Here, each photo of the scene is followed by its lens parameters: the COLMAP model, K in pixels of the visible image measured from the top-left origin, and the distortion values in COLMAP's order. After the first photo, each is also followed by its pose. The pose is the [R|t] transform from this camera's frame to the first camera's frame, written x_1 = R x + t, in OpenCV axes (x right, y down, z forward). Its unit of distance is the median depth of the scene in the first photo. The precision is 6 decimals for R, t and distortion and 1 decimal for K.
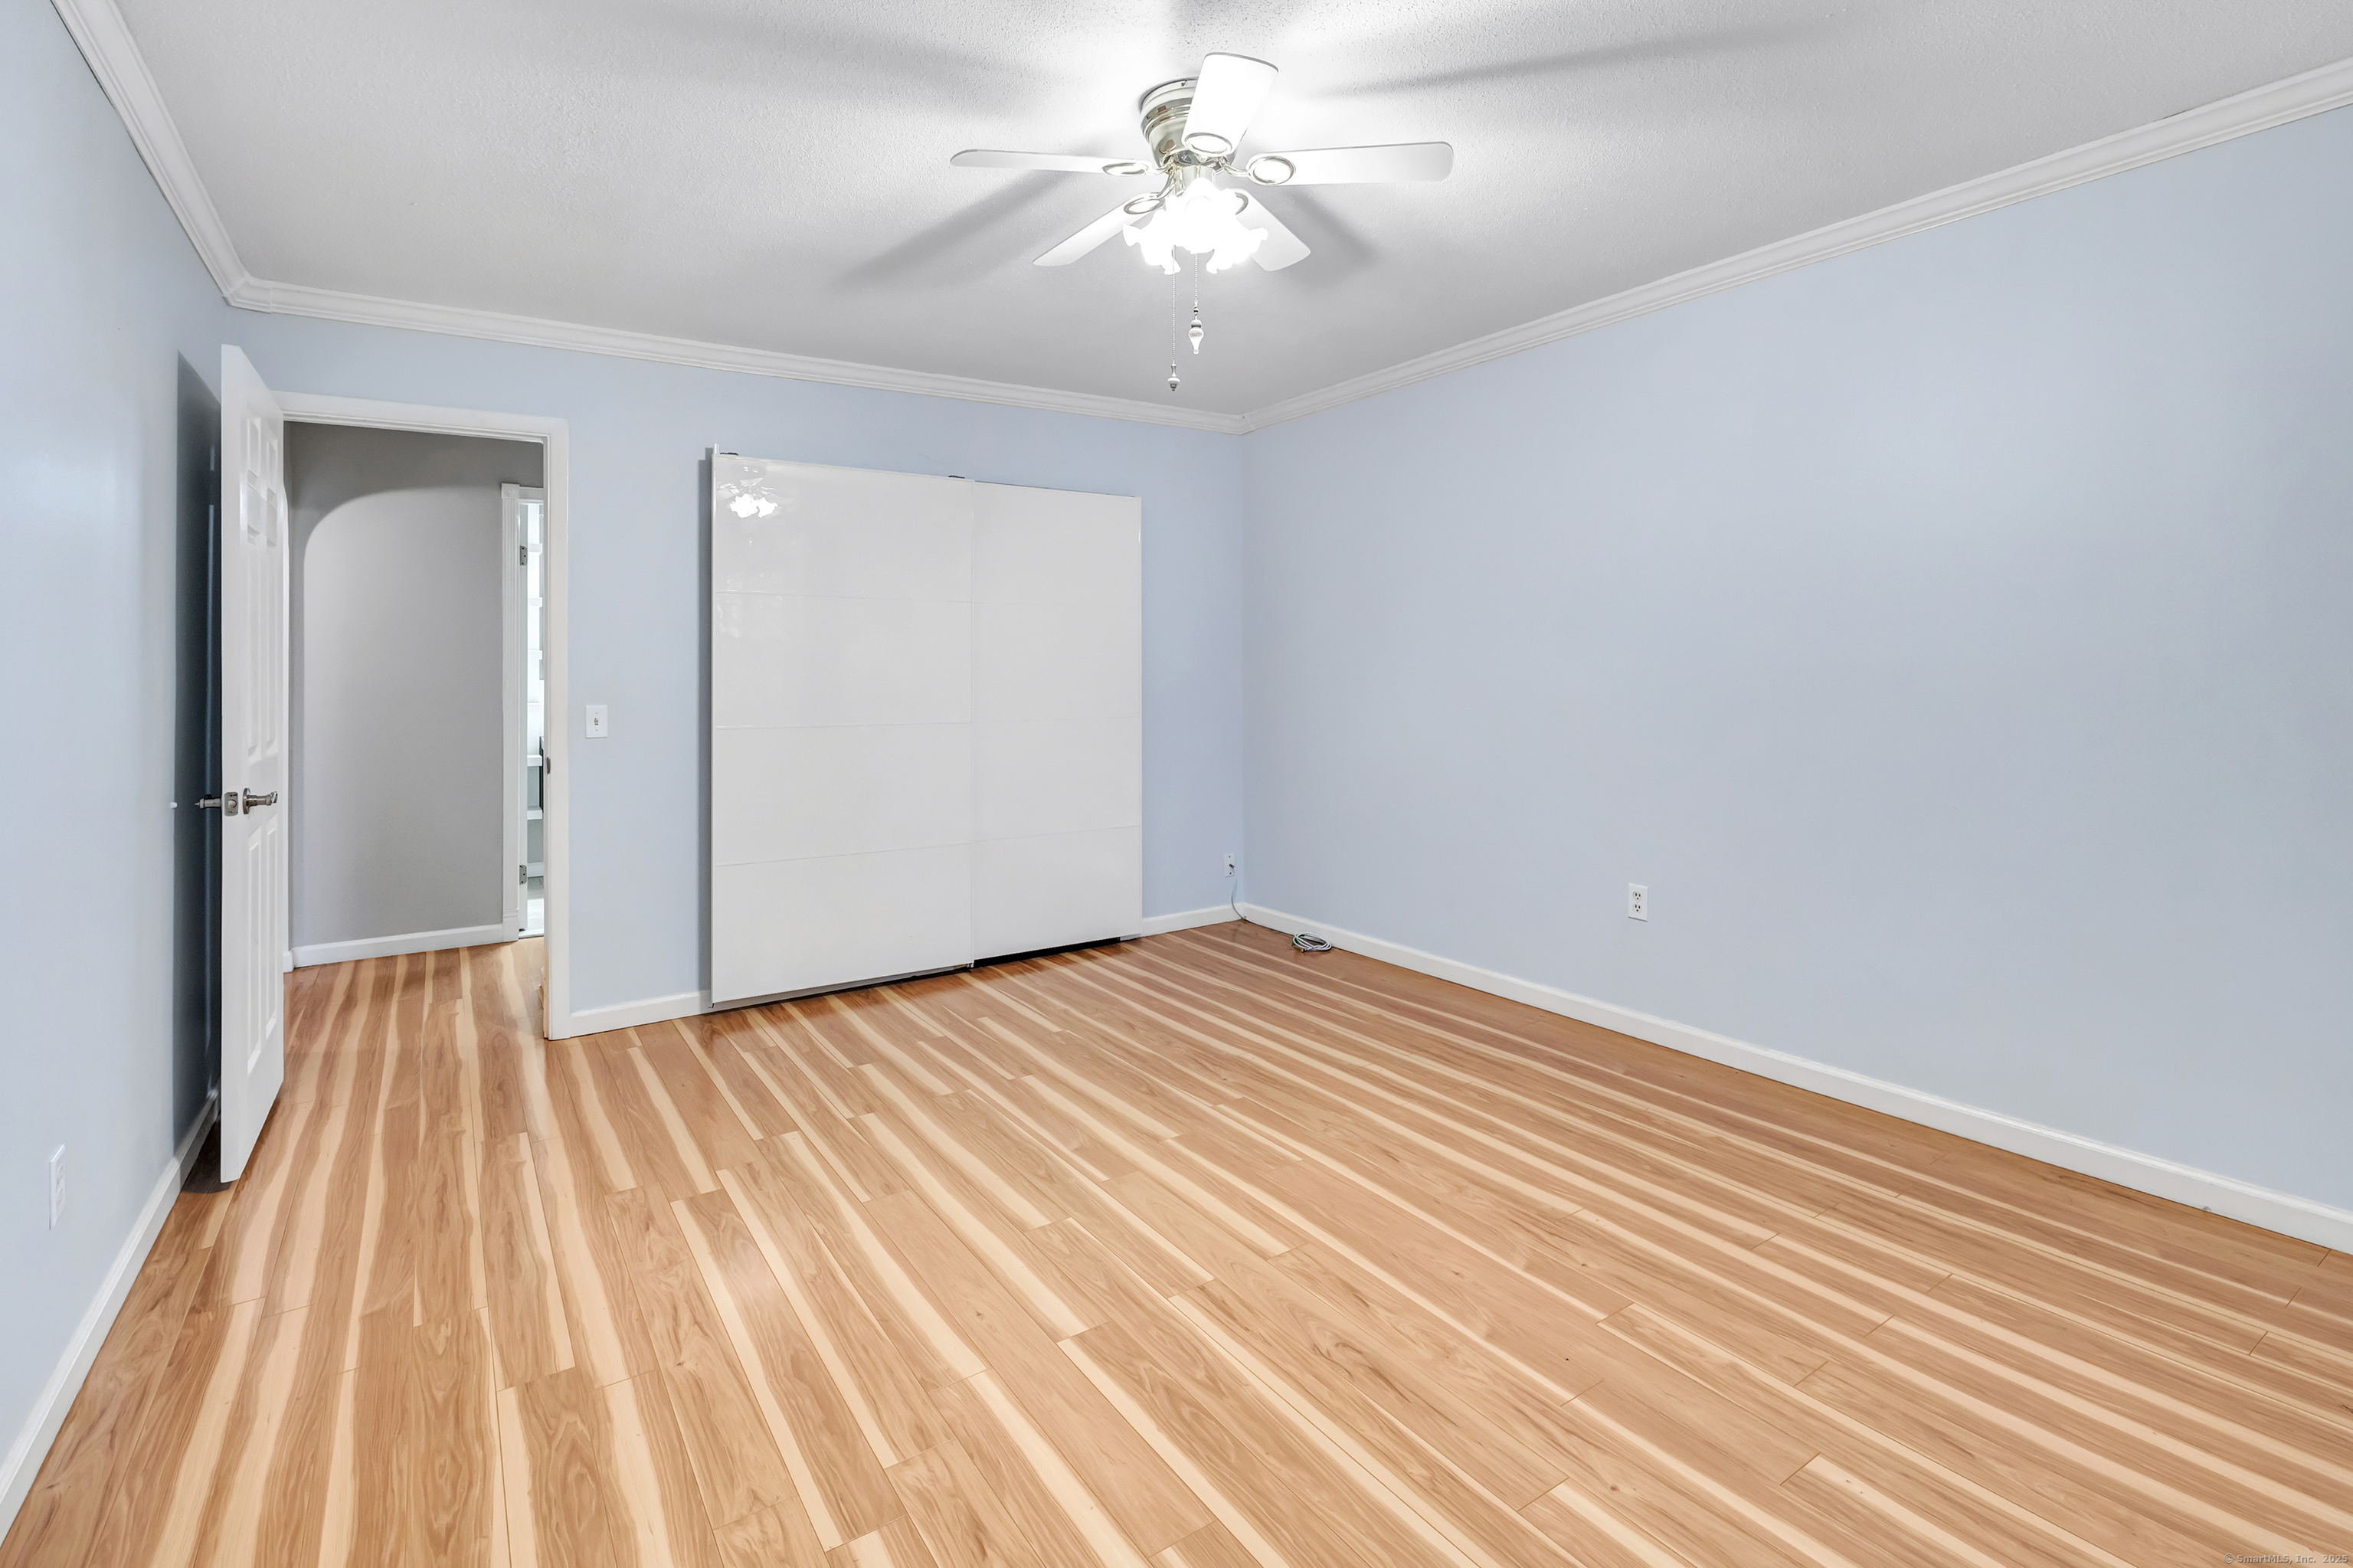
lens RADIAL K [[1087.9, 0, 1124.9], [0, 1087.9, 692.9], [0, 0, 1]] dist [0.004441, 0.001541]
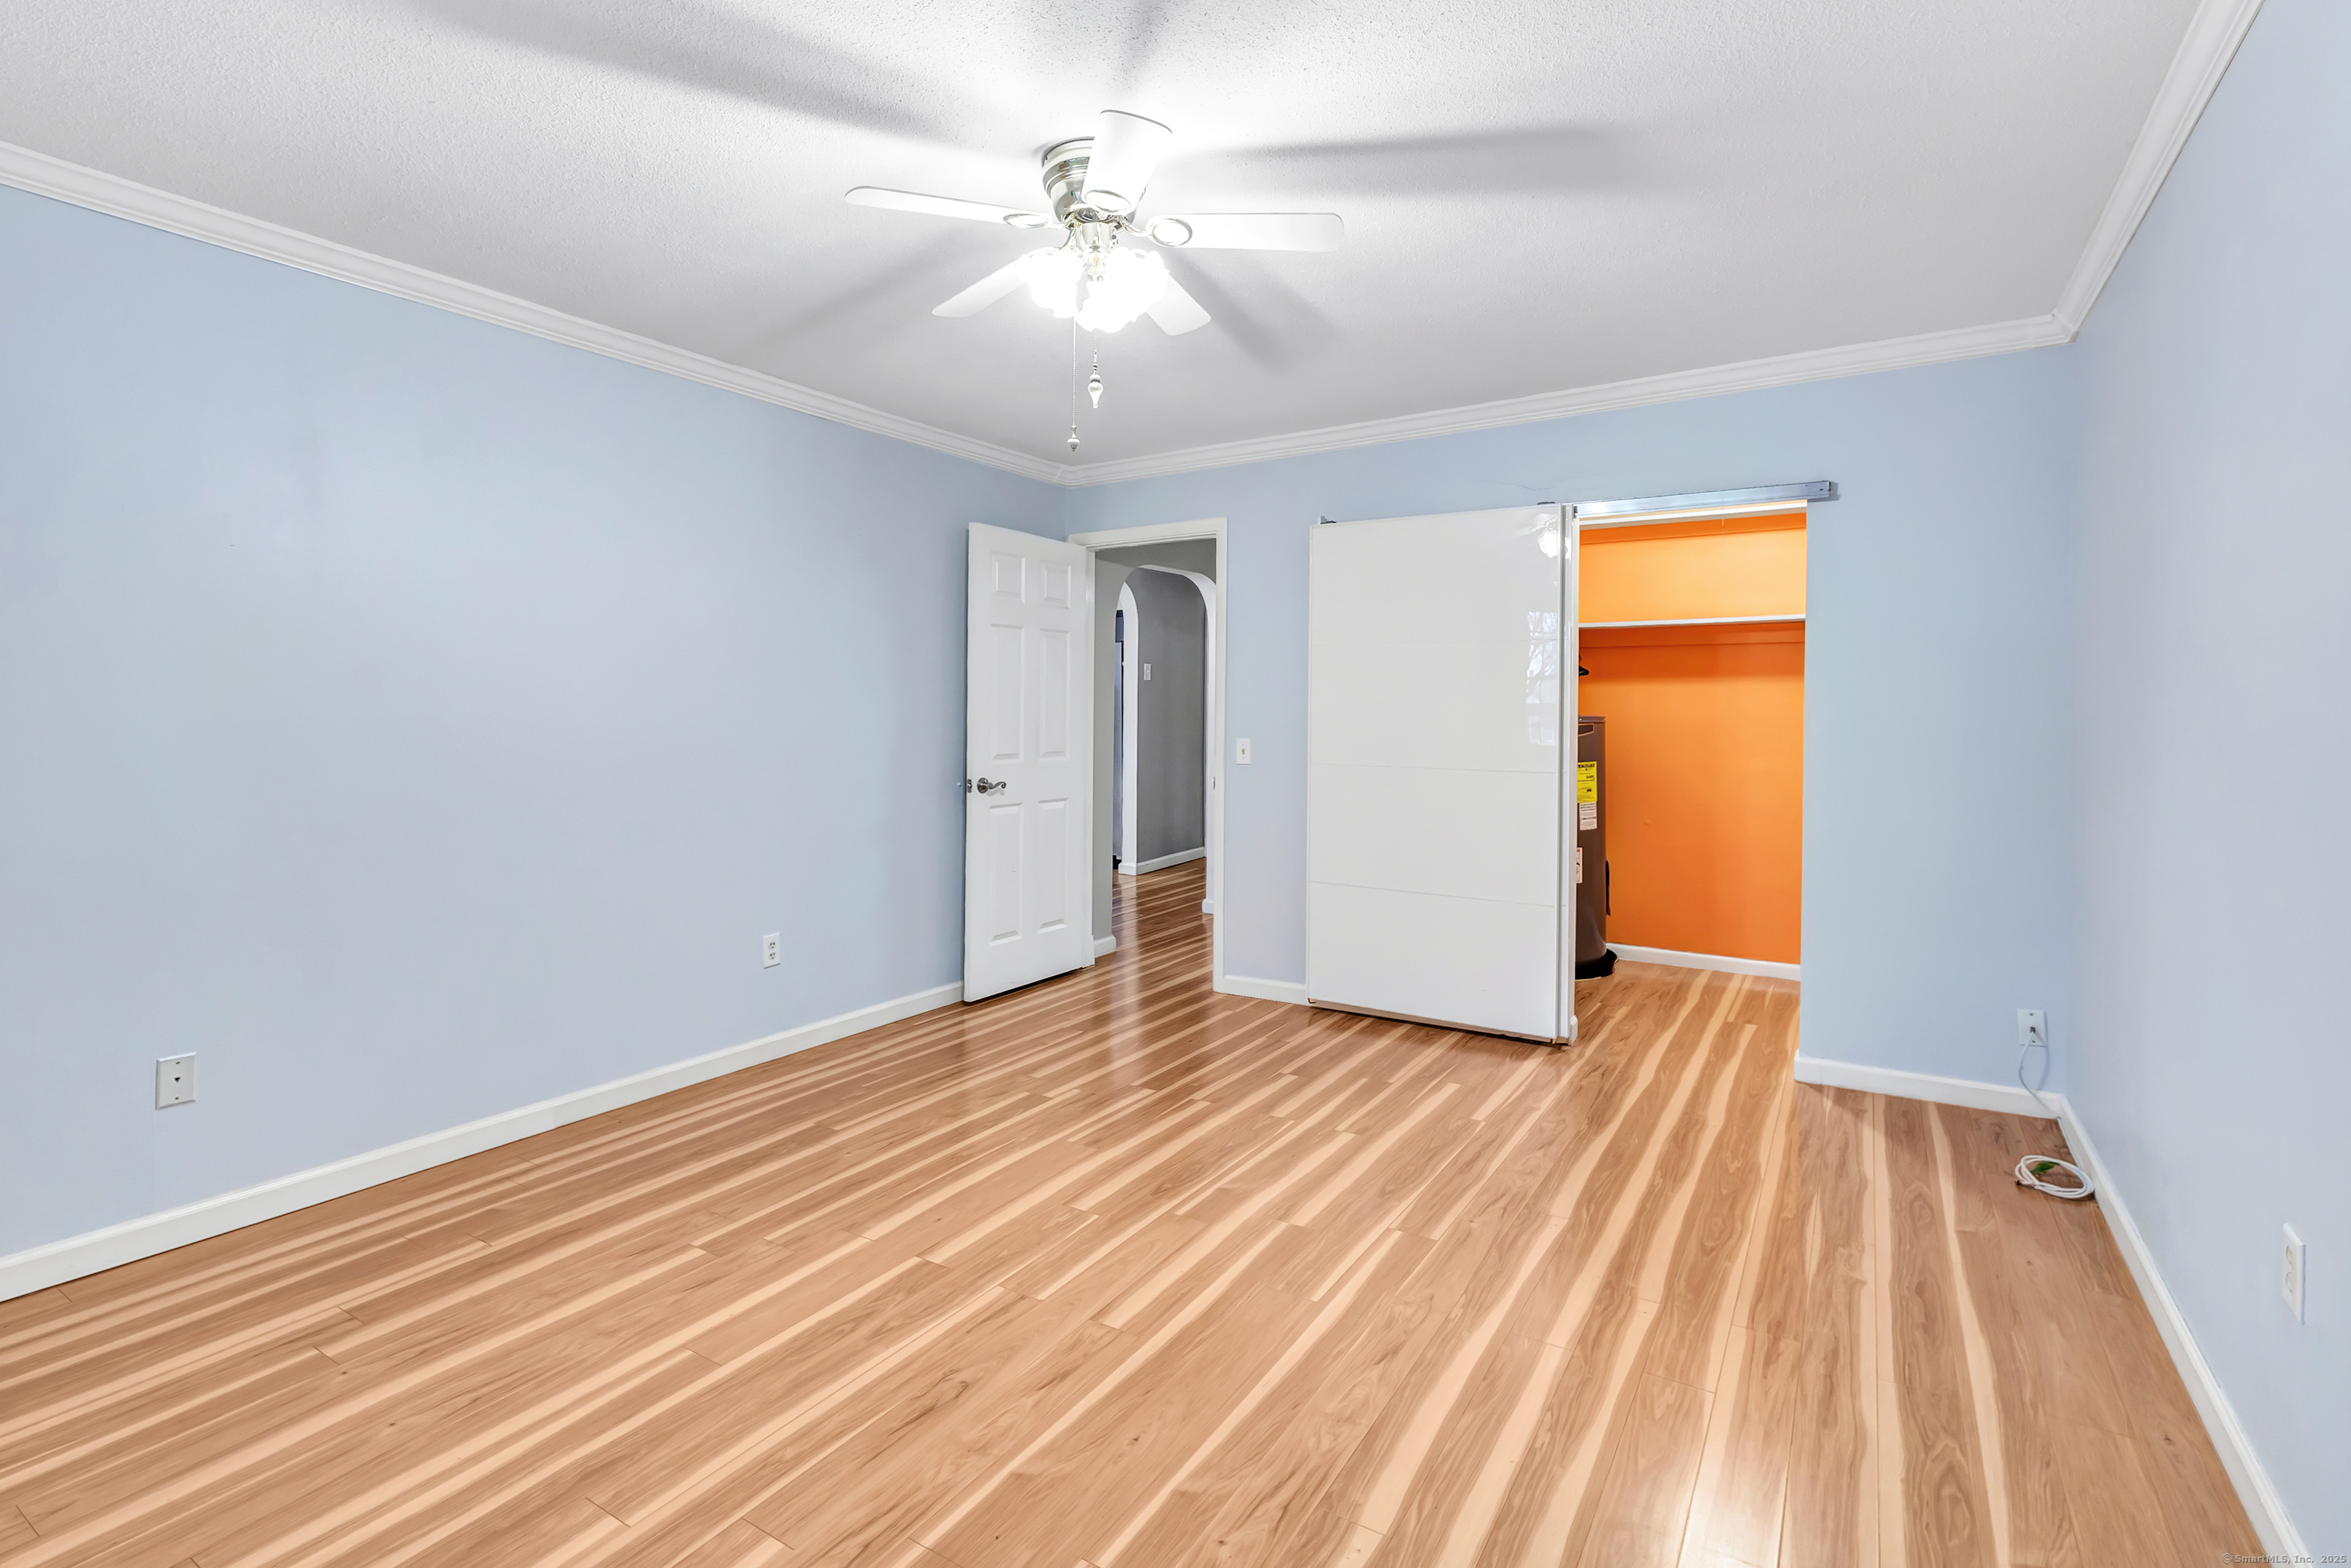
lens RADIAL K [[1086.9, 0, 1187.9], [0, 1086.9, 725.3], [0, 0, 1]] dist [0.004441, 0.001541]
pose [[0.434260, 0.021432, -0.900533, 1.070792], [-0.026463, 0.999589, 0.011028, -0.028085], [0.900399, 0.019042, 0.434648, 0.662837]]
